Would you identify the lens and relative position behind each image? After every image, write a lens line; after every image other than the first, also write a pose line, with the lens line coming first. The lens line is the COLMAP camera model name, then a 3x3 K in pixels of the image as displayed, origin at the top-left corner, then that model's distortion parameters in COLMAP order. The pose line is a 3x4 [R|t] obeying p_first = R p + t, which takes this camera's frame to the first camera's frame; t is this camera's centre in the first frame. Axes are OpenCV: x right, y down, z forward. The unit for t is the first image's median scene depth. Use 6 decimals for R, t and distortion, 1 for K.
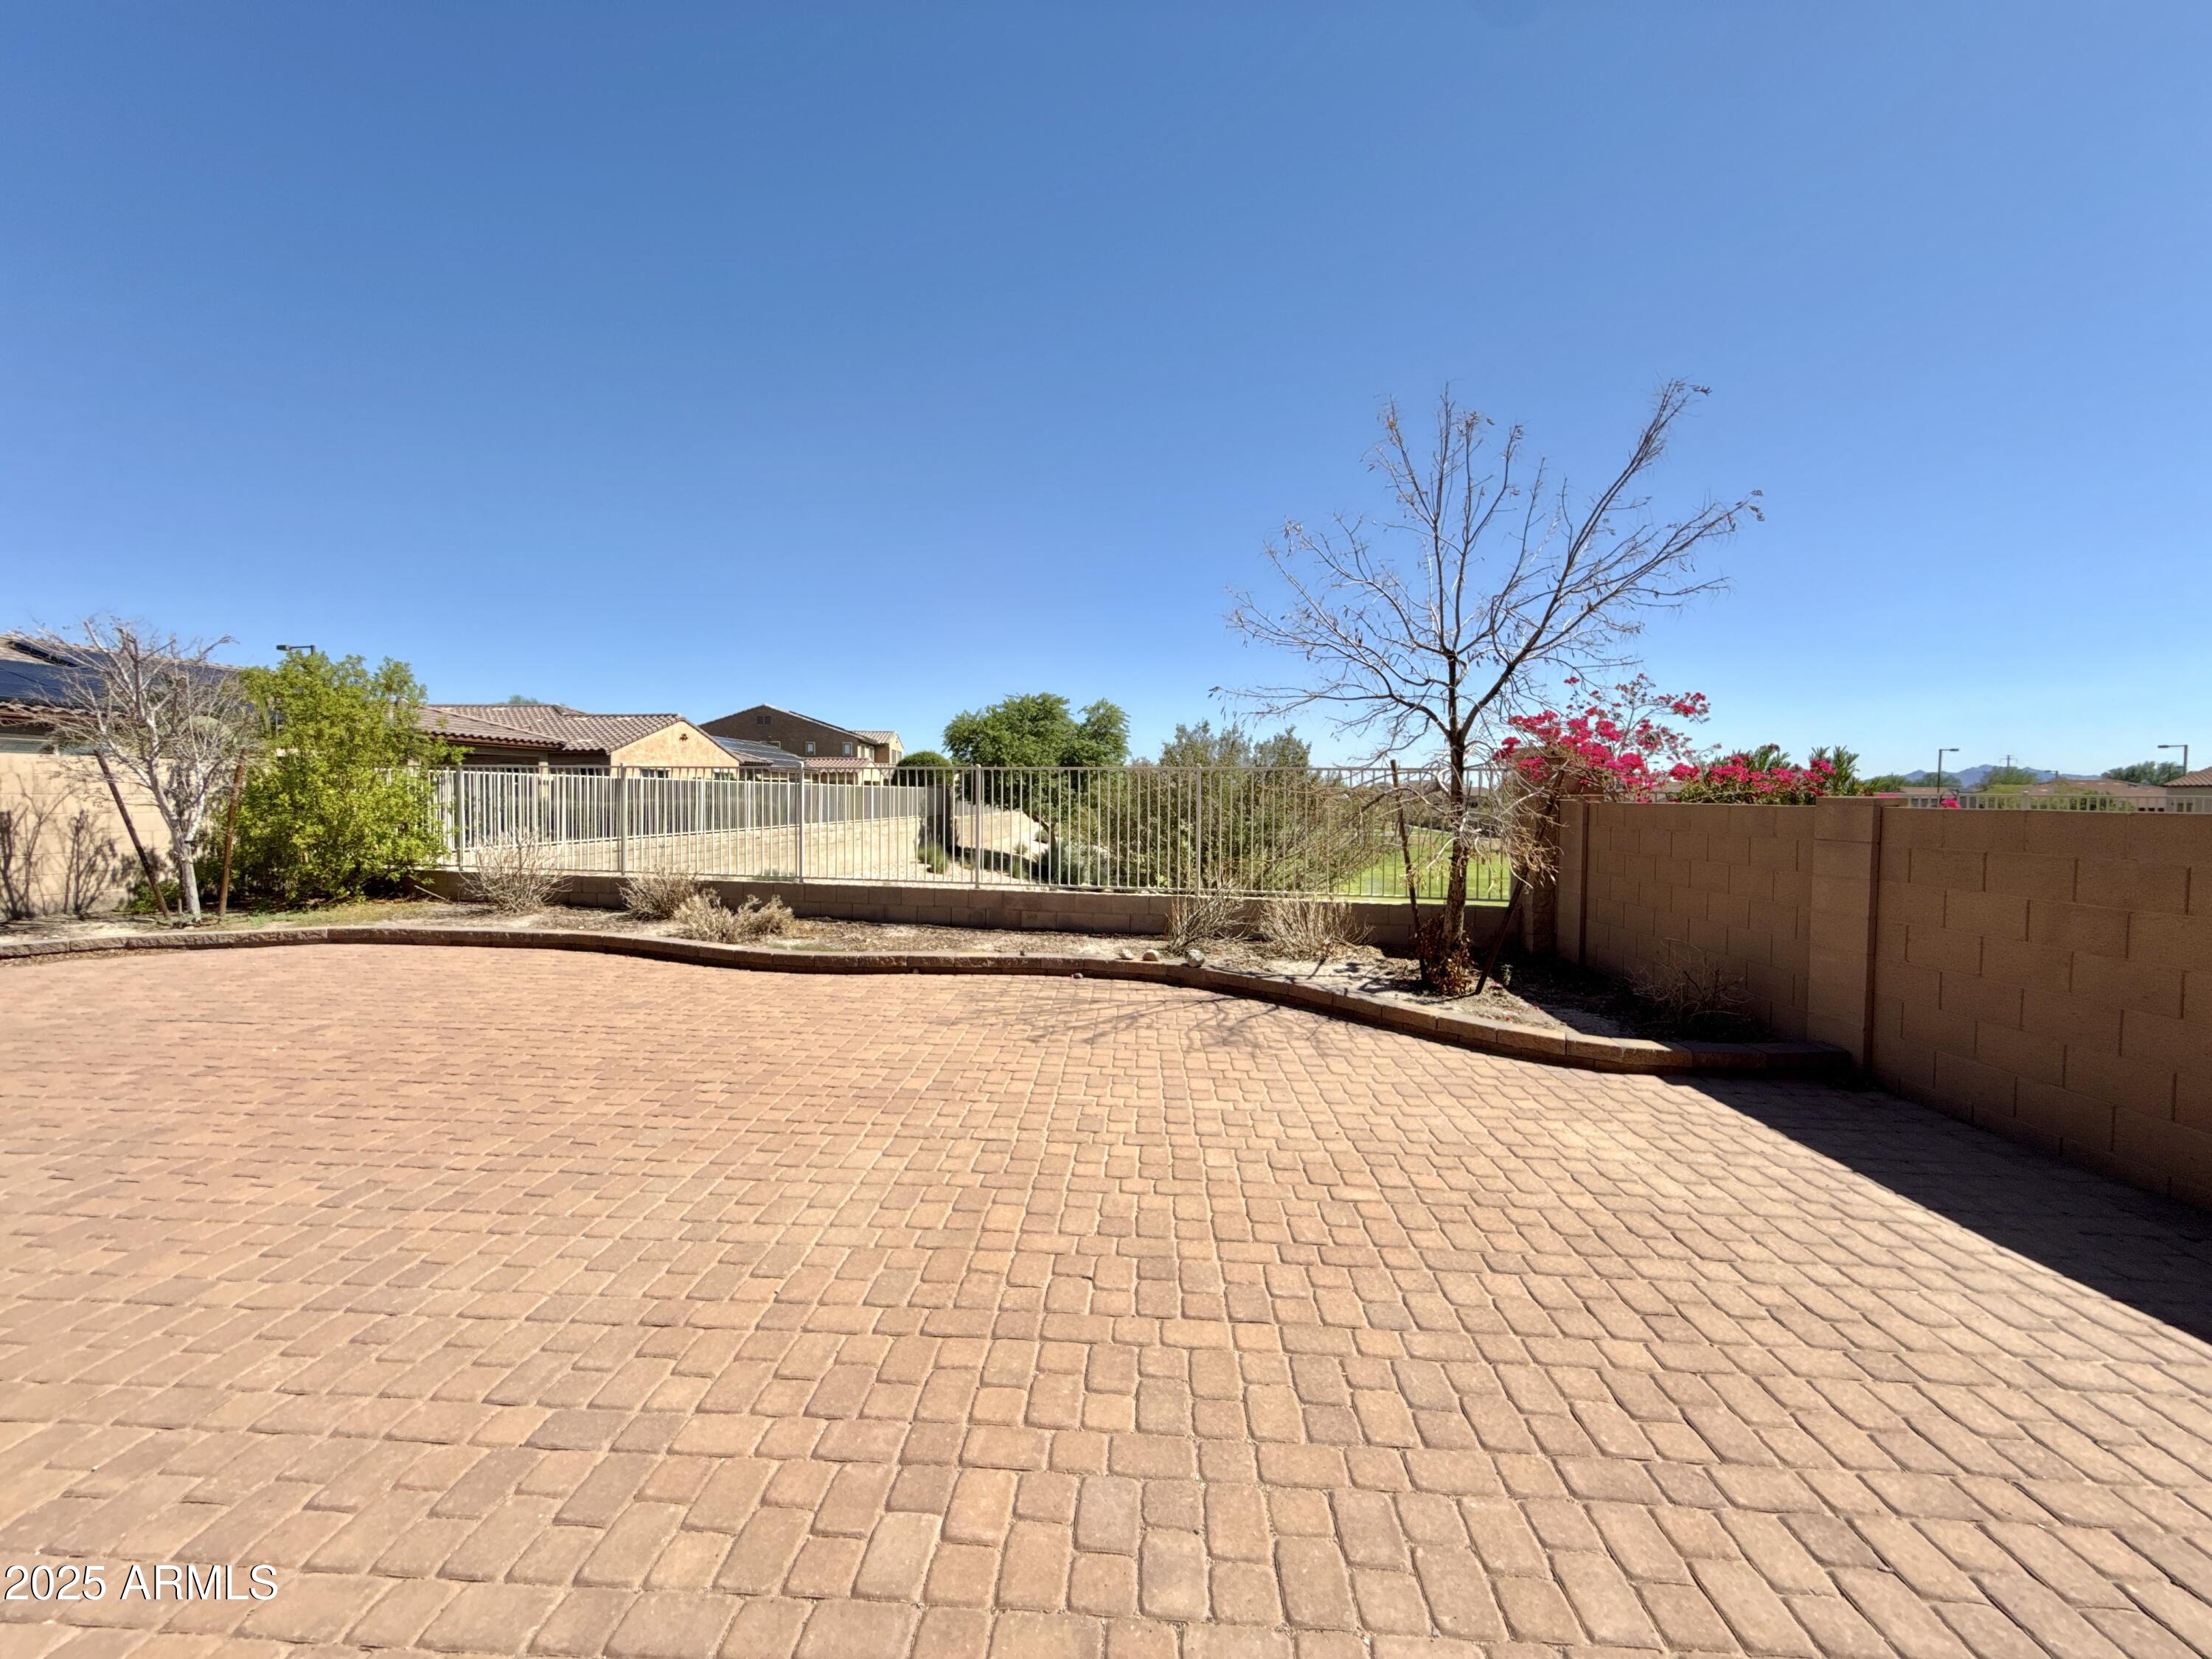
lens RADIAL K [[878.7, 0, 1119.6], [0, 878.7, 830.5], [0, 0, 1]] dist [0.000277, 0.000666]
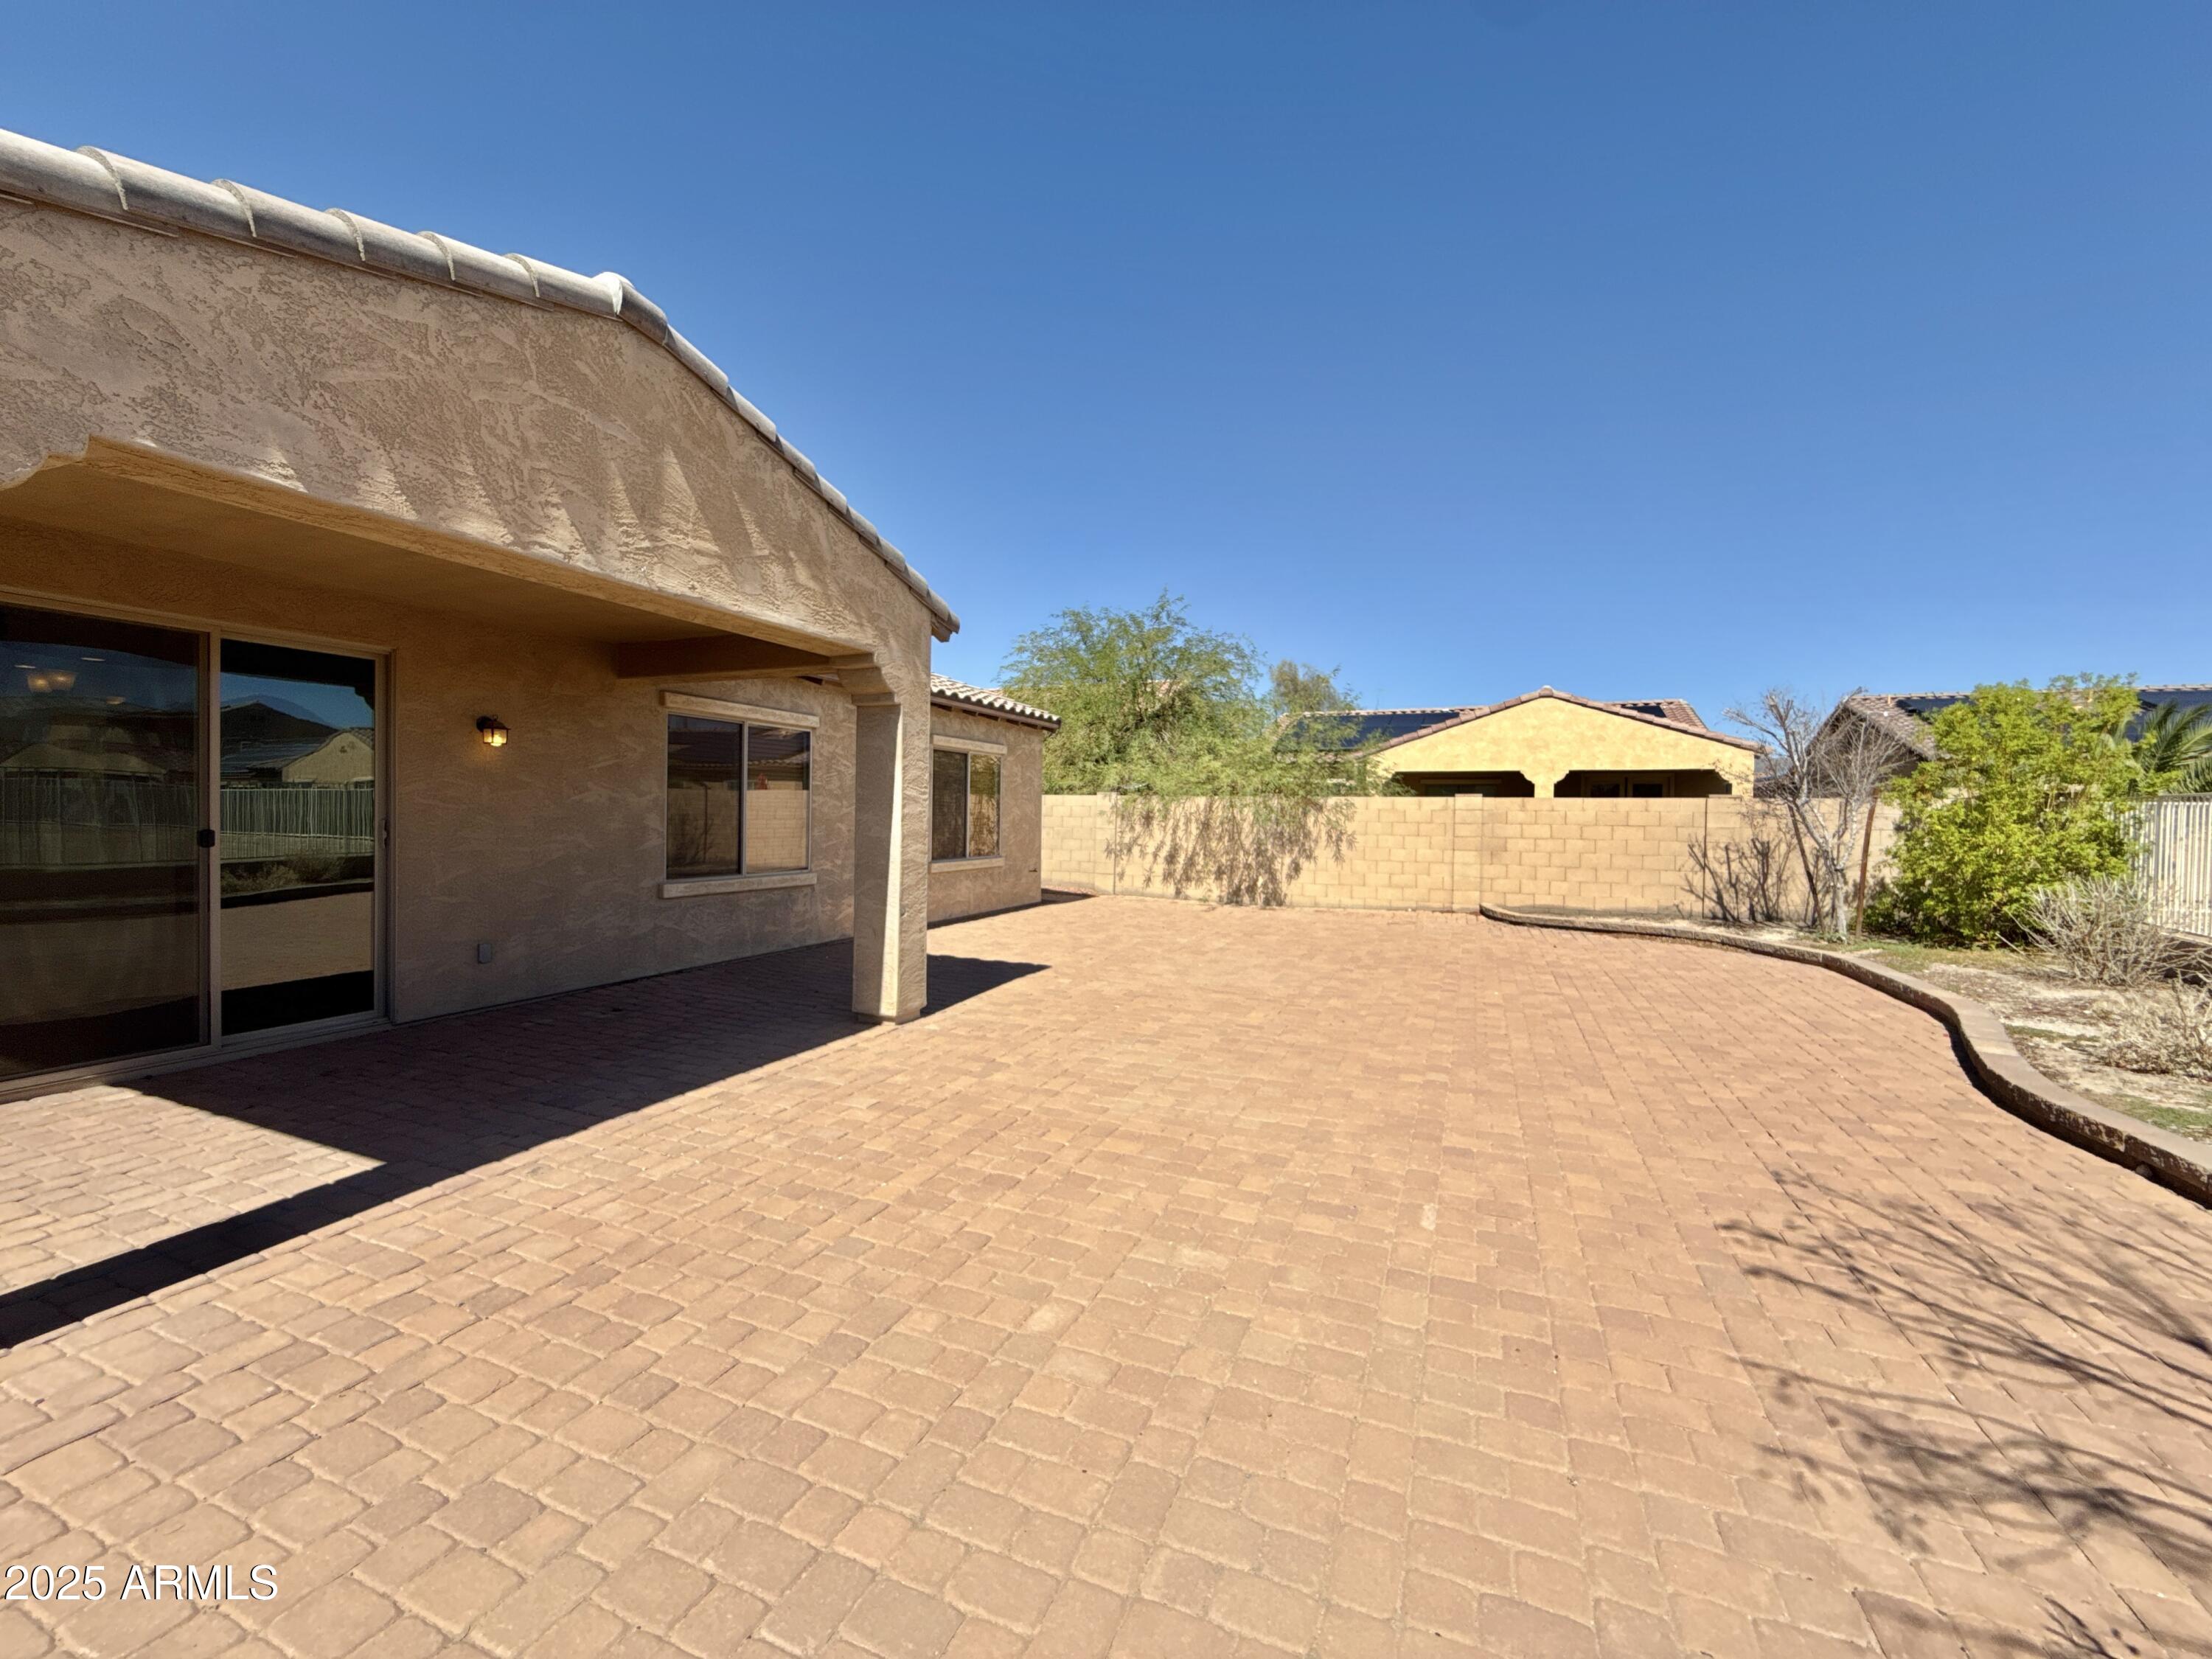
lens RADIAL K [[878.7, 0, 1105.1], [0, 878.7, 830.3], [0, 0, 1]] dist [0.000277, 0.000666]
pose [[-0.338679, 0.002495, -0.940899, 0.979198], [-0.056291, 0.998152, 0.022909, -0.032354], [0.939217, 0.060723, -0.337913, 1.281783]]
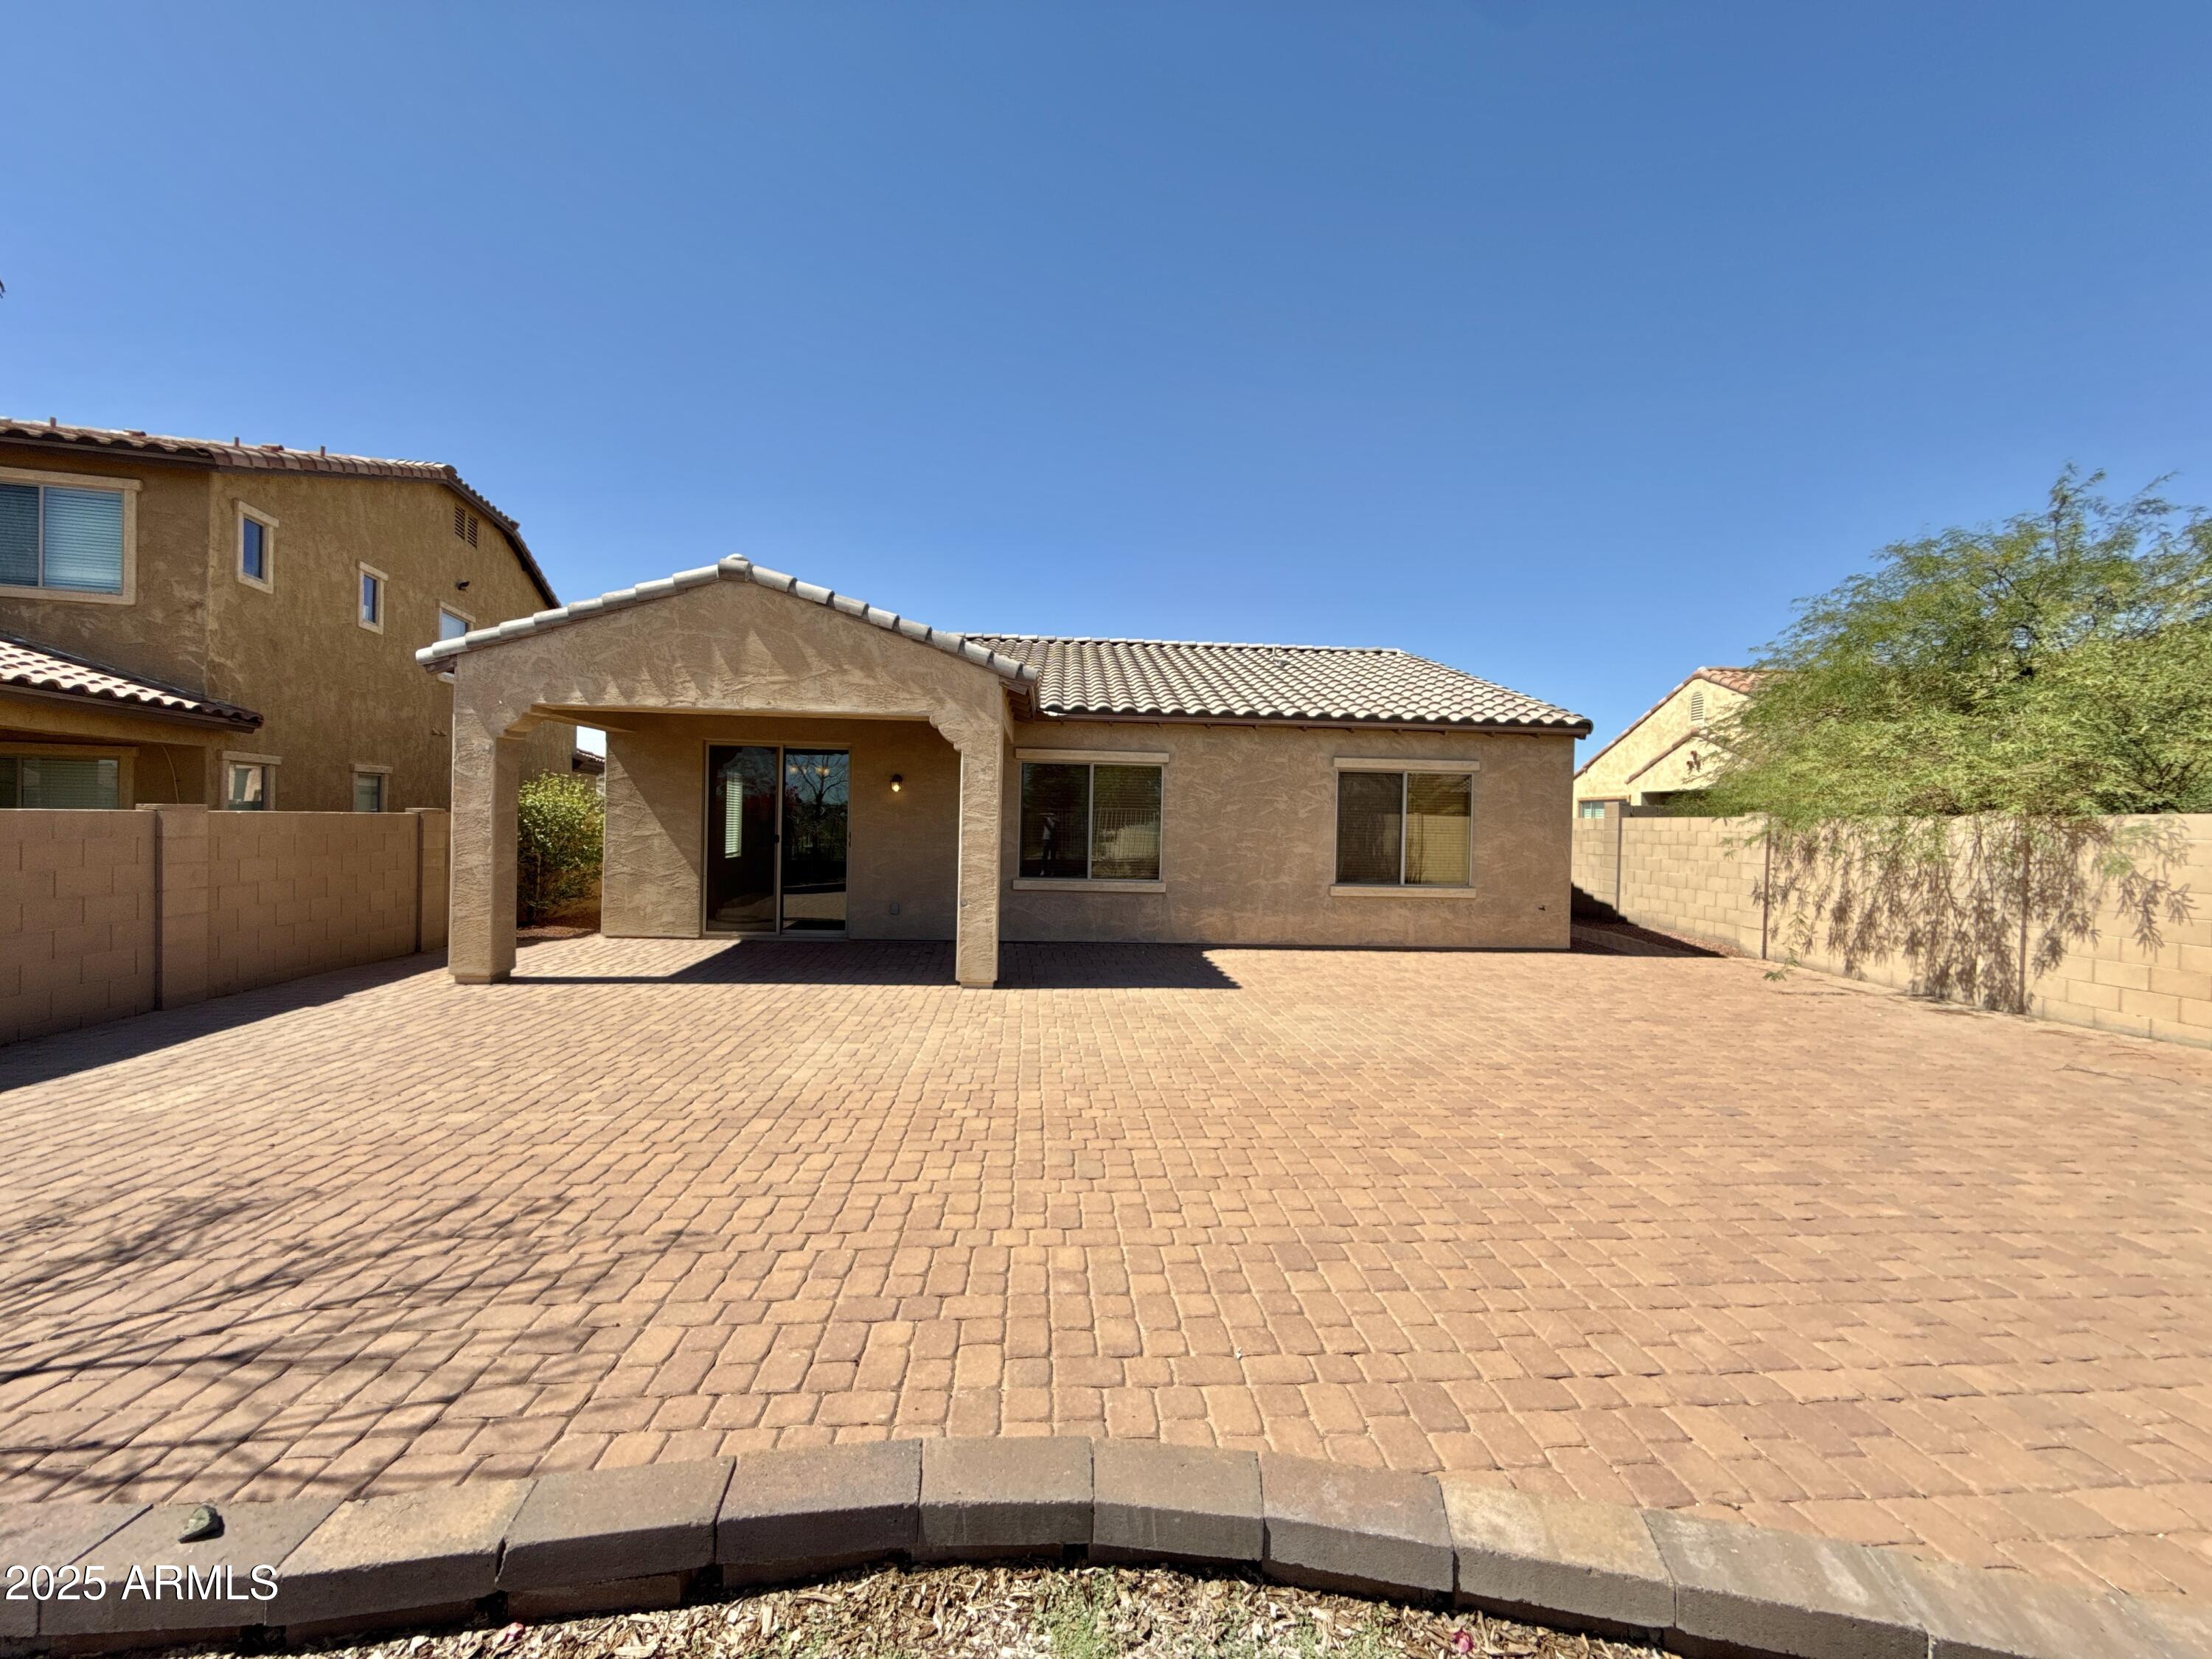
lens RADIAL K [[878.7, 0, 1111.0], [0, 878.7, 833.6], [0, 0, 1]] dist [0.000277, 0.000666]
pose [[-0.991722, -0.030598, -0.124702, -0.630278], [-0.037313, 0.997956, 0.051874, -0.130798], [0.122860, 0.056098, -0.990837, 2.692834]]
